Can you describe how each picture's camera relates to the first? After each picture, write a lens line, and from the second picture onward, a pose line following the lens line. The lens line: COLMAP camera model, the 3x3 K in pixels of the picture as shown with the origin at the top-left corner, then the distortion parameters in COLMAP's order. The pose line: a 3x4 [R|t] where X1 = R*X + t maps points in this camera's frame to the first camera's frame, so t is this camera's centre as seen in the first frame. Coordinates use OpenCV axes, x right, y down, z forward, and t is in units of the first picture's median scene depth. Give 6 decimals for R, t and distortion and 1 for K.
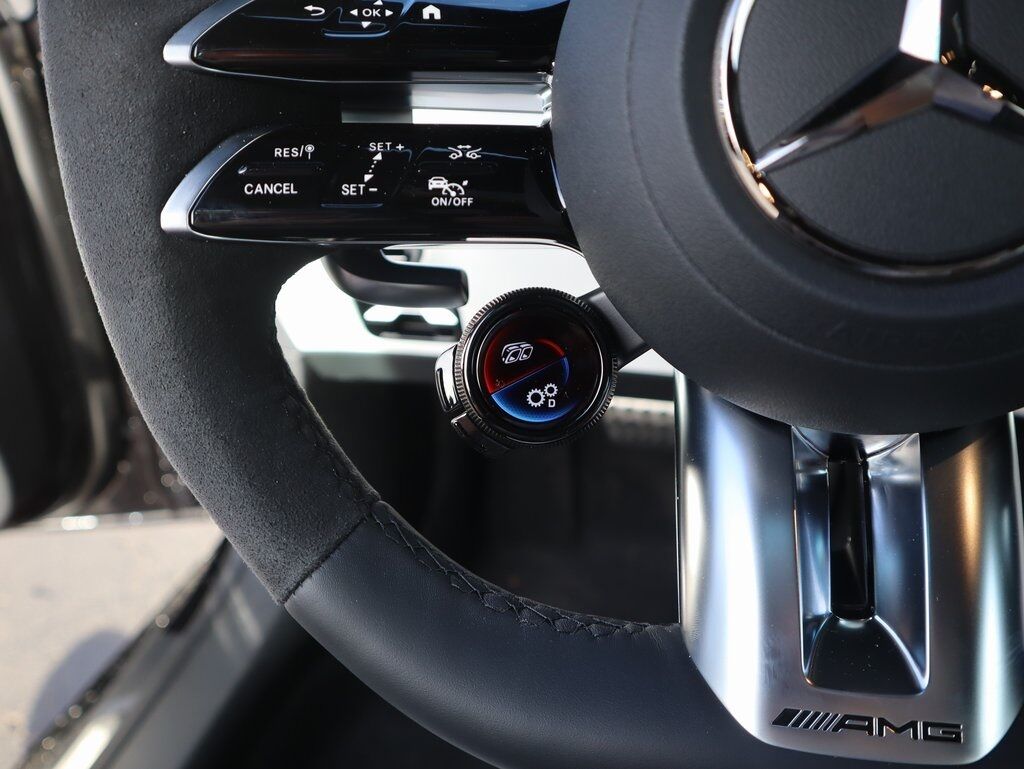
lens RADIAL K [[837.3, 0, 512.0], [0, 837.3, 384.5], [0, 0, 1]] dist [-0.107534, 0.088952]
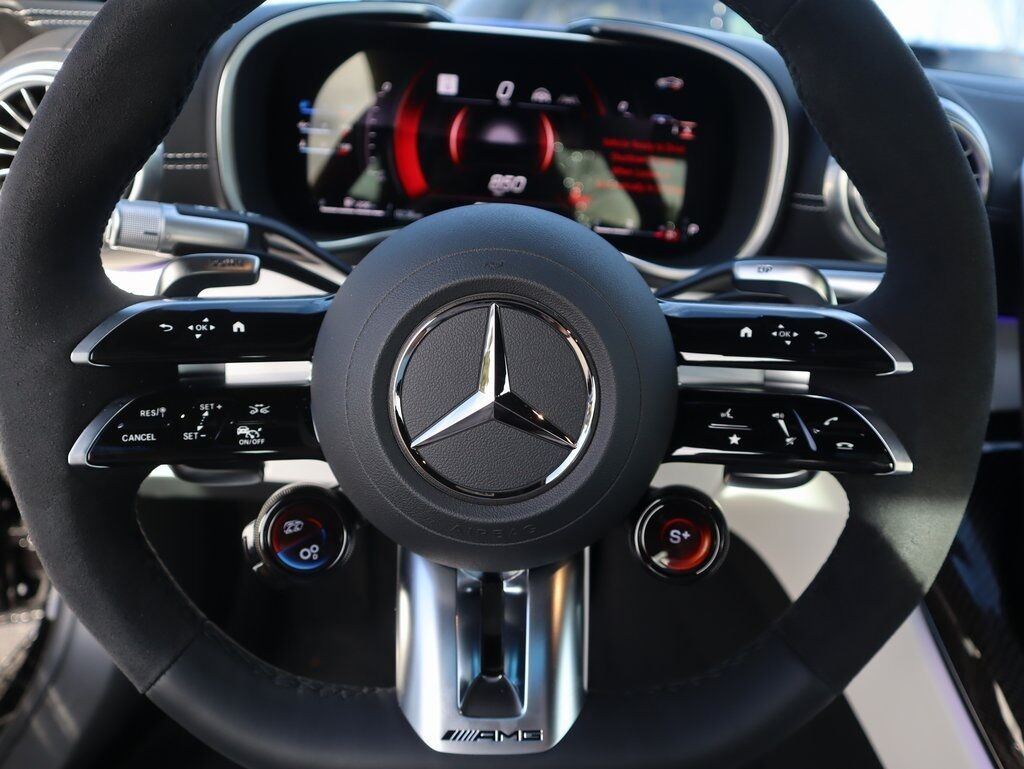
lens RADIAL K [[837.3, 0, 512.0], [0, 837.3, 384.5], [0, 0, 1]] dist [-0.107534, 0.088952]
pose [[0.974491, -0.007382, 0.224303, 0.065638], [0.025710, 0.996551, -0.078902, -0.189074], [-0.222947, 0.082657, 0.971320, -0.753757]]
